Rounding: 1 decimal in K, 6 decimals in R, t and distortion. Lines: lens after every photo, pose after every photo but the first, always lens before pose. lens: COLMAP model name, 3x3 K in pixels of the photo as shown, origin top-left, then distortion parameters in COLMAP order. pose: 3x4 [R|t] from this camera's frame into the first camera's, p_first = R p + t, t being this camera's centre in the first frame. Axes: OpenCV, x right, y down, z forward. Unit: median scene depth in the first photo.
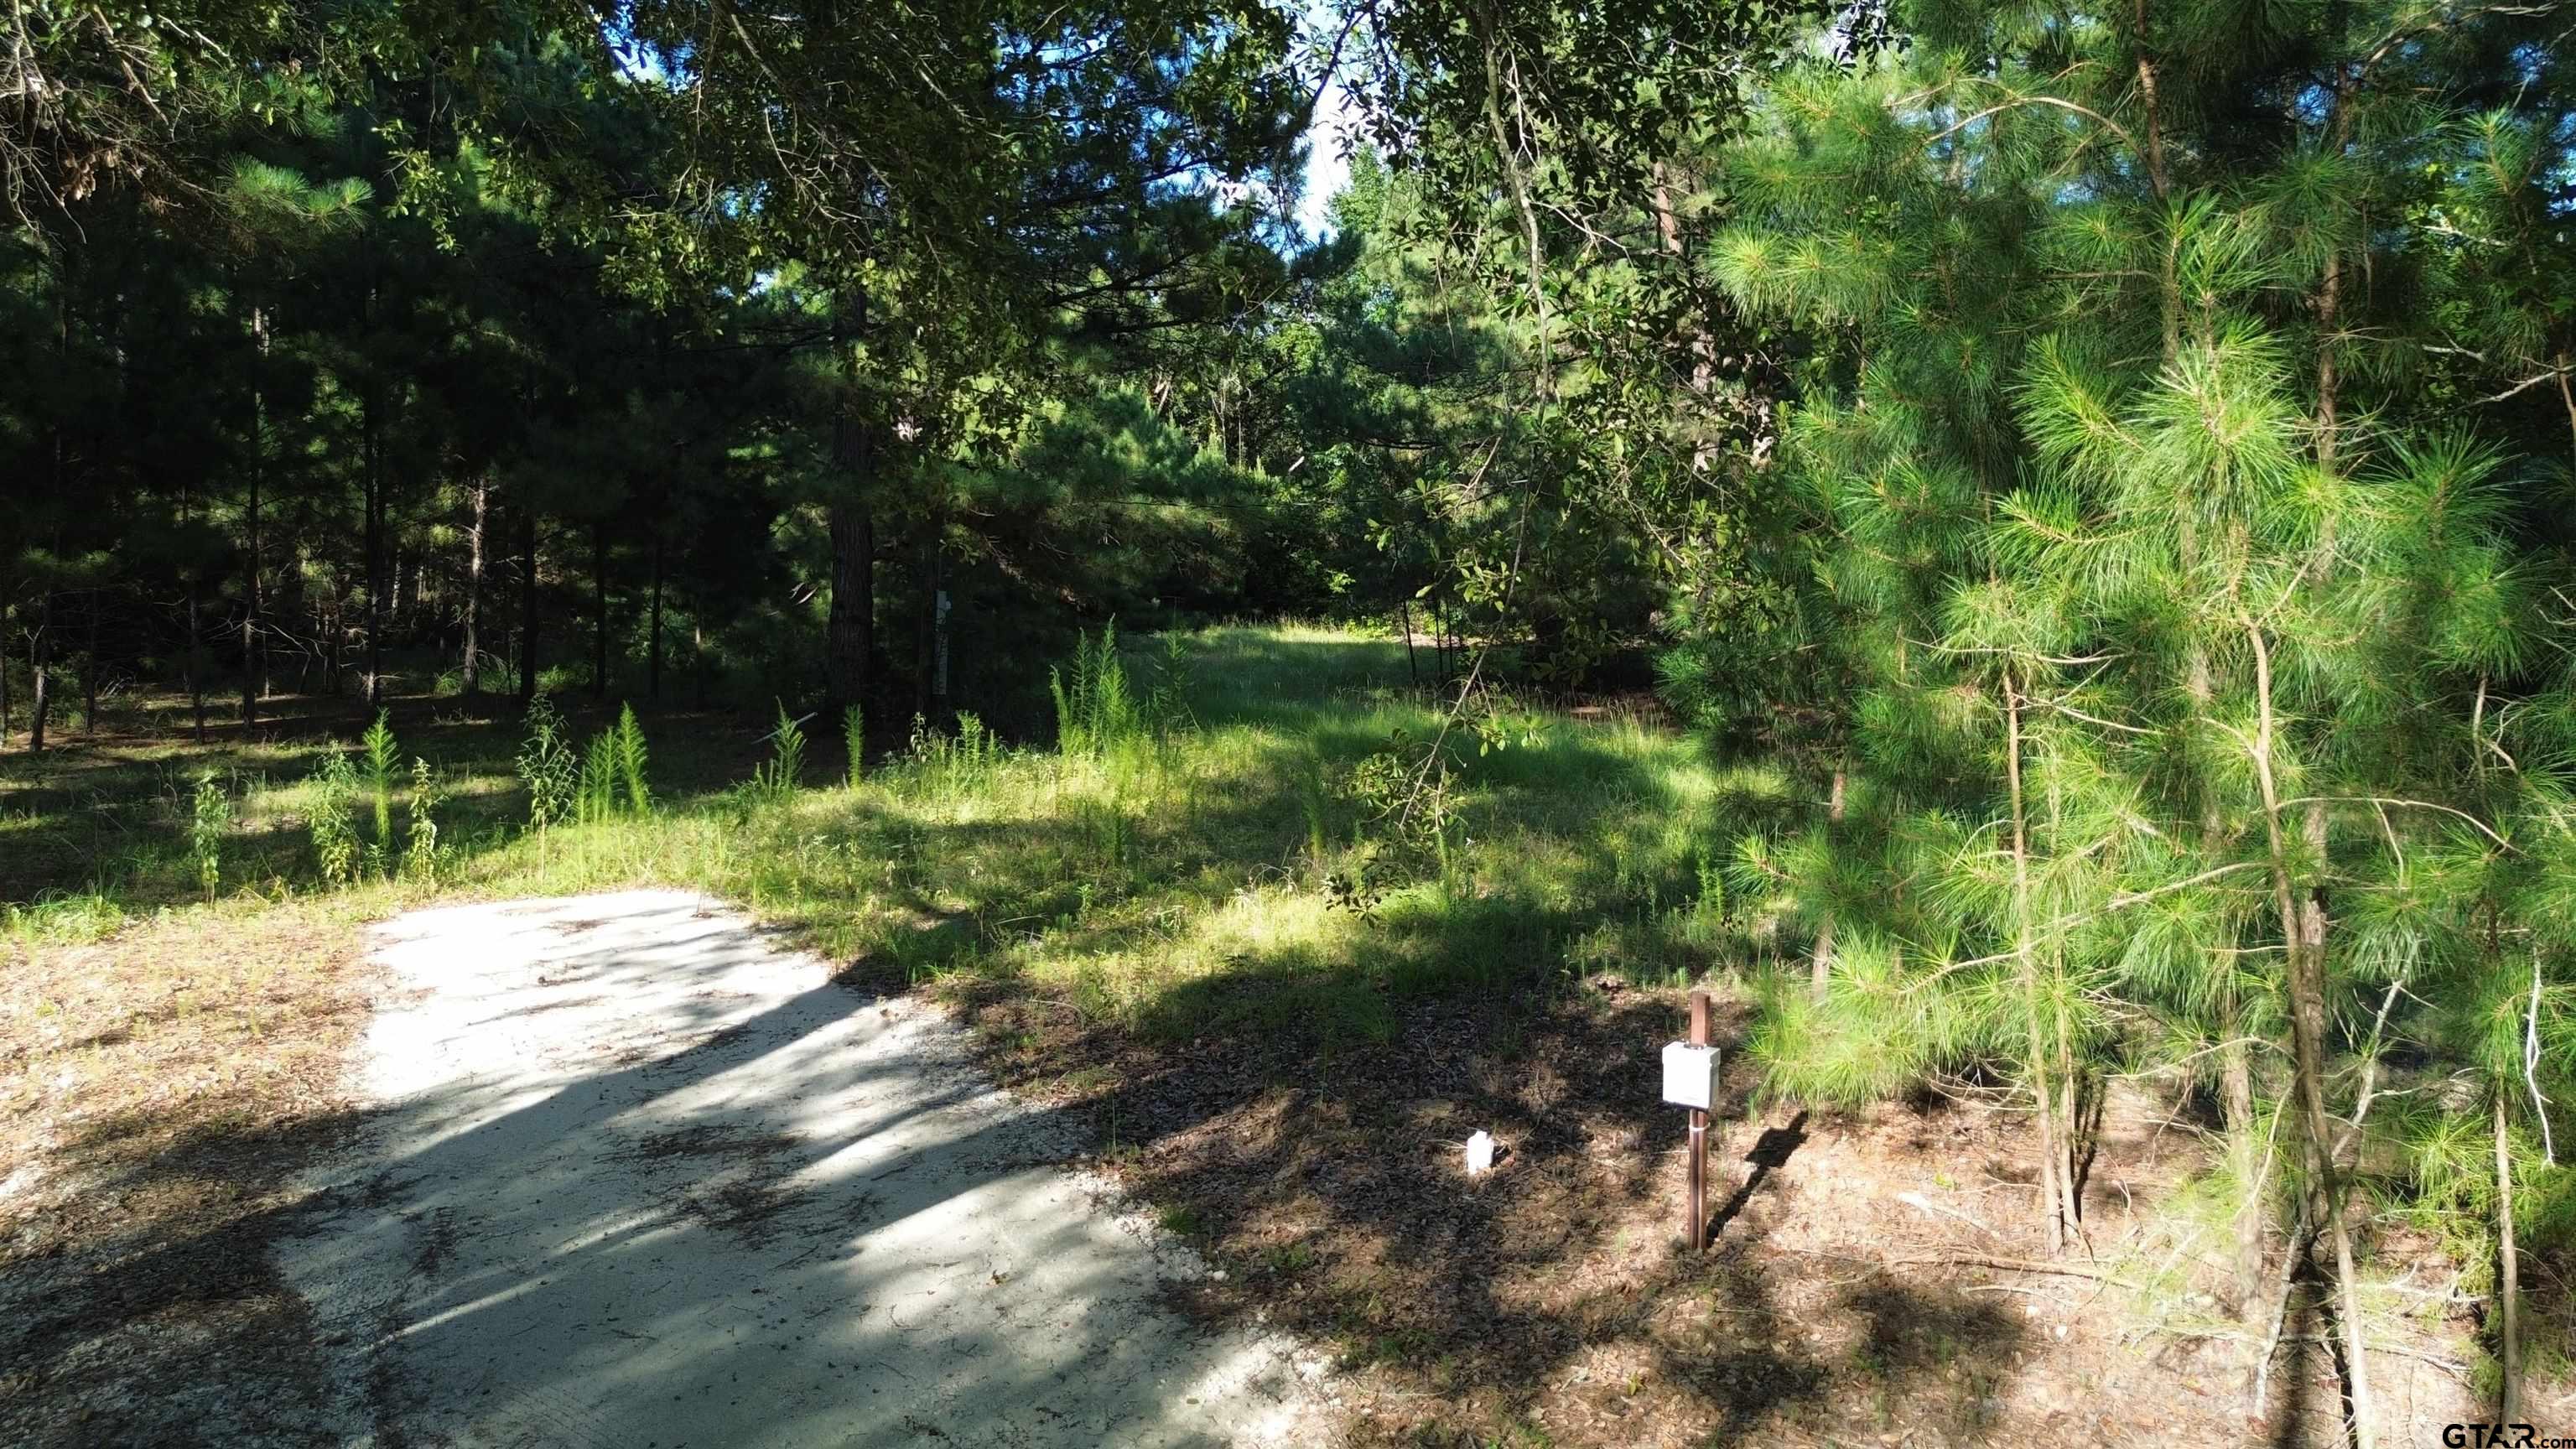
lens RADIAL K [[1816.2, 0, 1287.9], [0, 1816.2, 726.4], [0, 0, 1]] dist [0.004935, -0.005879]
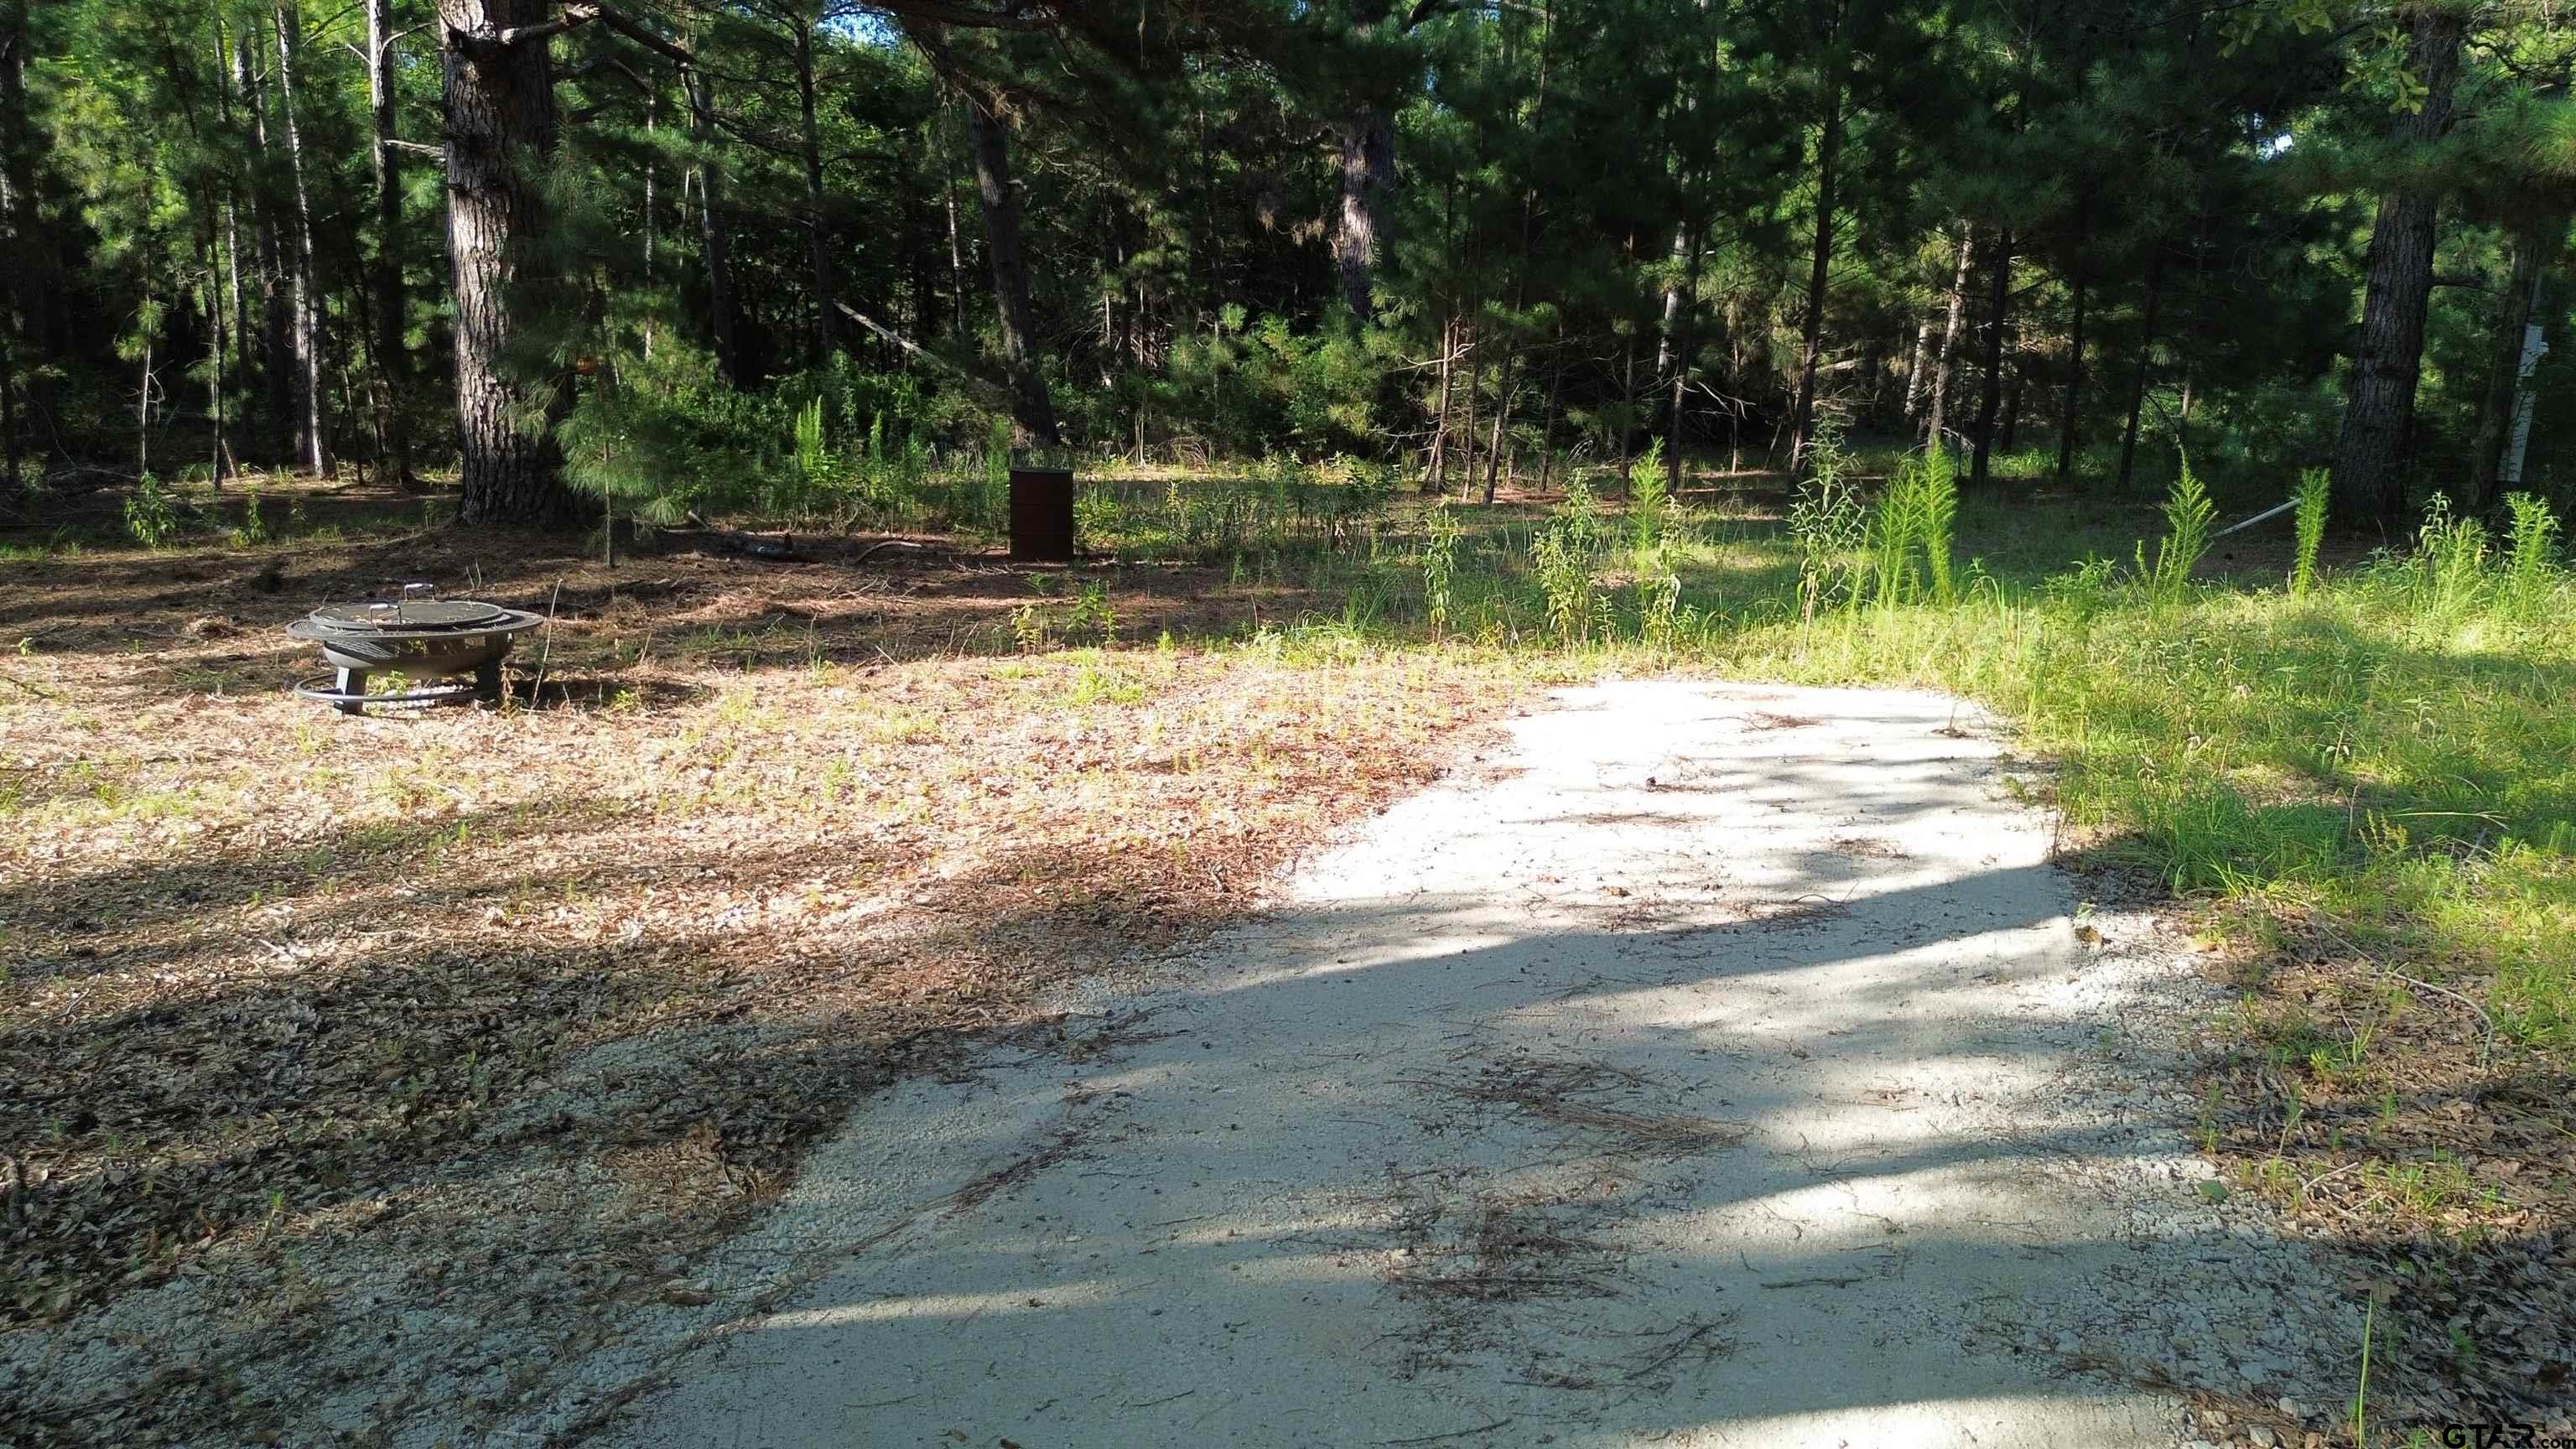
lens RADIAL K [[1816.2, 0, 1284.5], [0, 1816.2, 727.5], [0, 0, 1]] dist [0.004935, -0.005879]
pose [[0.677172, 0.135594, -0.723223, 0.002928], [-0.066322, 0.990121, 0.123535, 0.033199], [0.732829, -0.035689, 0.679476, 0.342454]]
